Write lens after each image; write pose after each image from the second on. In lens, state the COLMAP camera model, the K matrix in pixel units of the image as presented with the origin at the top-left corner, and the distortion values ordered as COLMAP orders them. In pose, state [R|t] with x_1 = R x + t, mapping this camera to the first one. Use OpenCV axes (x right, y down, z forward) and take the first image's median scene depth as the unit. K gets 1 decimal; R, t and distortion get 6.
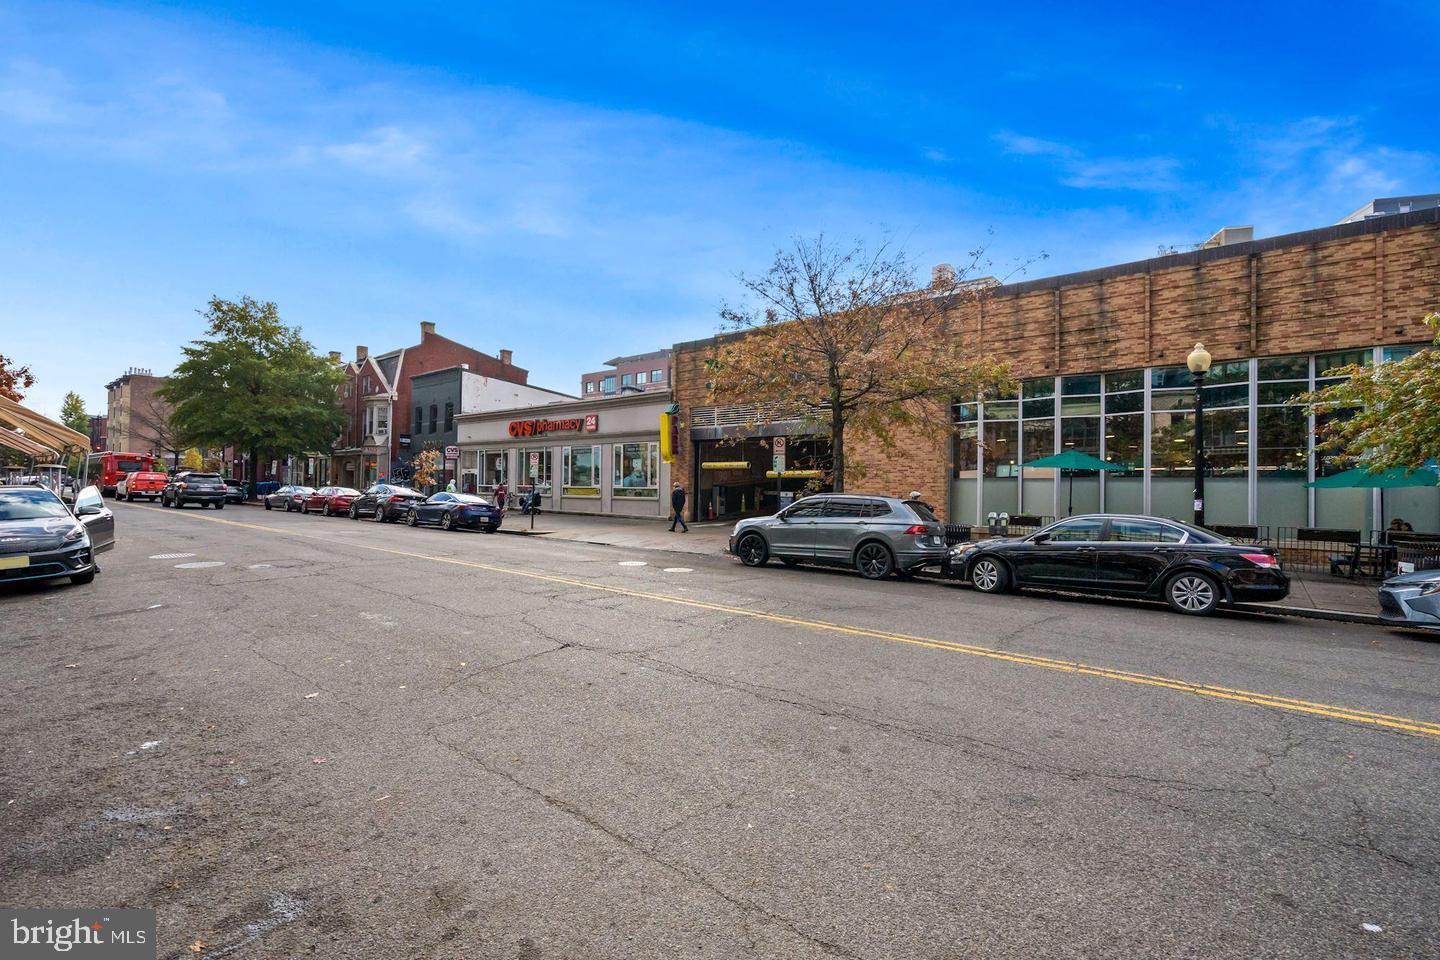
lens RADIAL K [[637.2, 0, 715.7], [0, 637.2, 479.6], [0, 0, 1]] dist [-0.001212, 0.000083]
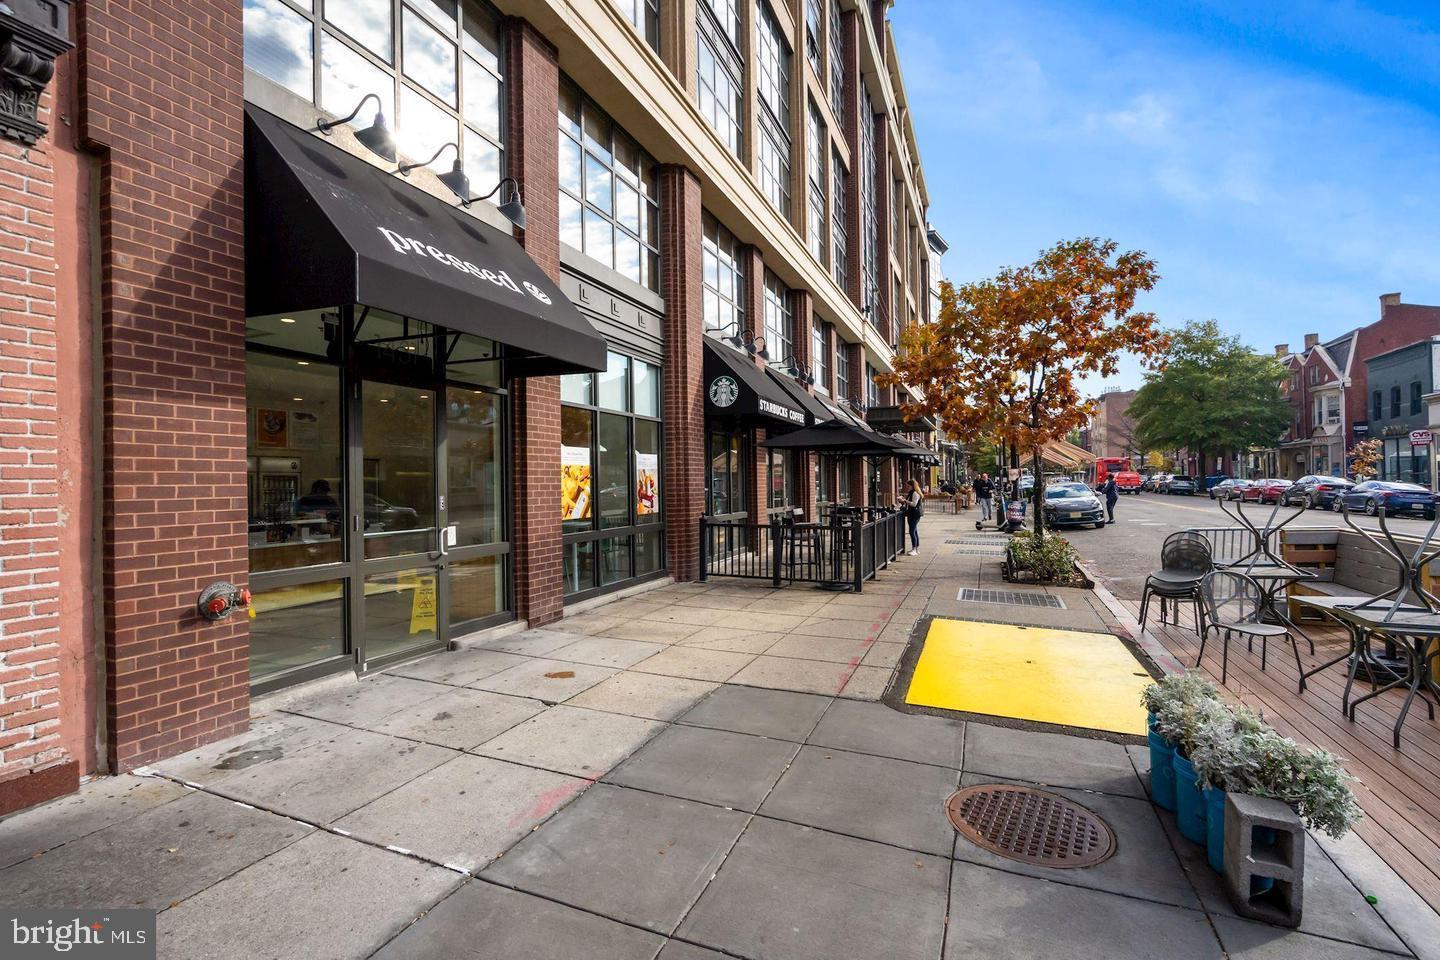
lens RADIAL K [[637.2, 0, 720.8], [0, 637.2, 477.3], [0, 0, 1]] dist [-0.001212, 0.000083]
pose [[0.277800, -0.029640, -0.960182, 0.150367], [0.032580, 0.999240, -0.021419, 0.000896], [0.960086, -0.025332, 0.278554, -0.175351]]
